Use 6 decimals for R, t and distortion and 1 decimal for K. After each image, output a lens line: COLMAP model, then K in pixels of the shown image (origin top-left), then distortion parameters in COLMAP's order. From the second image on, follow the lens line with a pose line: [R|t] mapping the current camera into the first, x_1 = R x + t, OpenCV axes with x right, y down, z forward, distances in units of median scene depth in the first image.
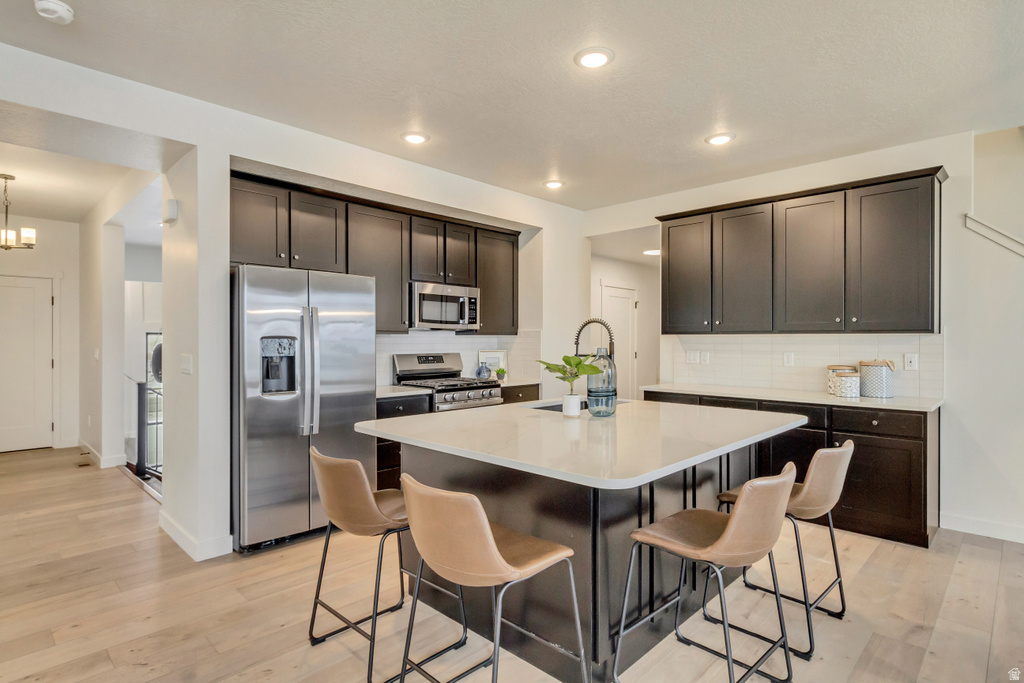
lens RADIAL K [[526.7, 0, 511.5], [0, 526.7, 343.1], [0, 0, 1]] dist [0.004288, -0.003097]
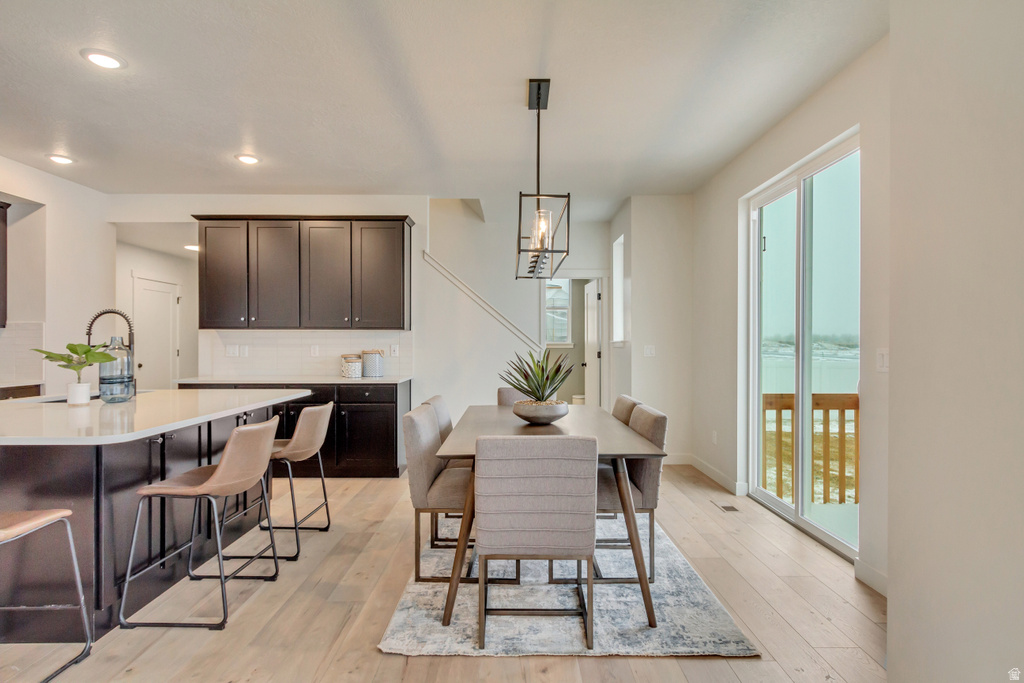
lens RADIAL K [[526.7, 0, 515.0], [0, 526.7, 343.8], [0, 0, 1]] dist [0.004288, -0.003097]
pose [[0.712951, -0.001339, 0.701212, 0.002009], [0.003695, 0.999991, -0.001847, 0.022964], [-0.701204, 0.003908, 0.712950, -0.240804]]
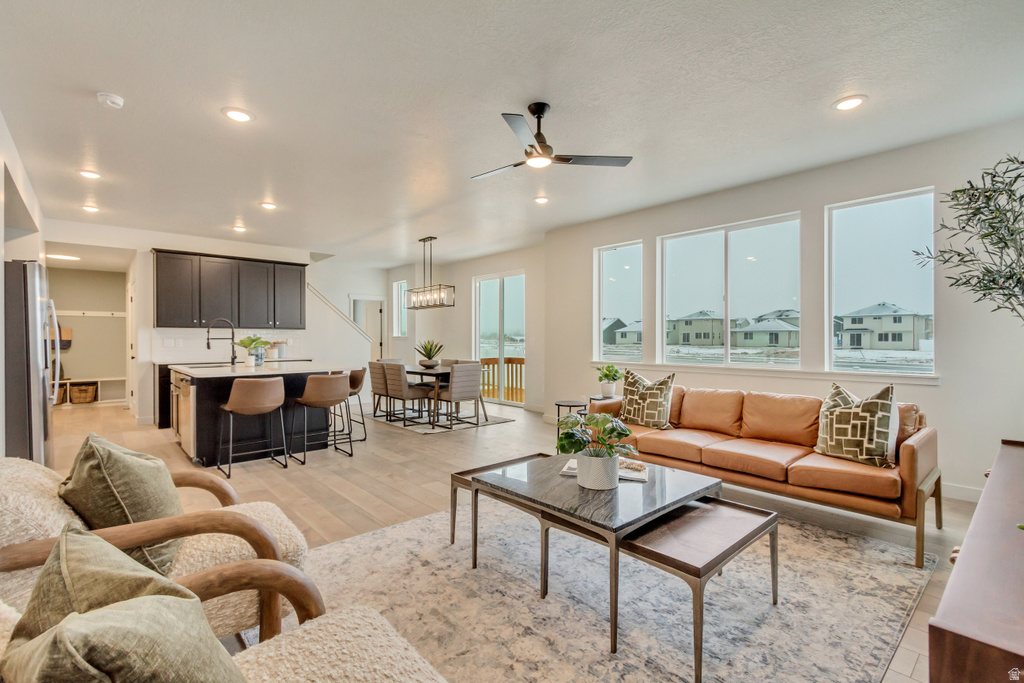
lens RADIAL K [[471.7, 0, 514.0], [0, 471.7, 345.2], [0, 0, 1]] dist [0.001693, 0.000067]
pose [[0.061042, -0.010842, 0.998076, -1.351250], [0.006078, 0.999927, 0.010490, 0.036989], [-0.998117, 0.005426, 0.061104, -0.122121]]
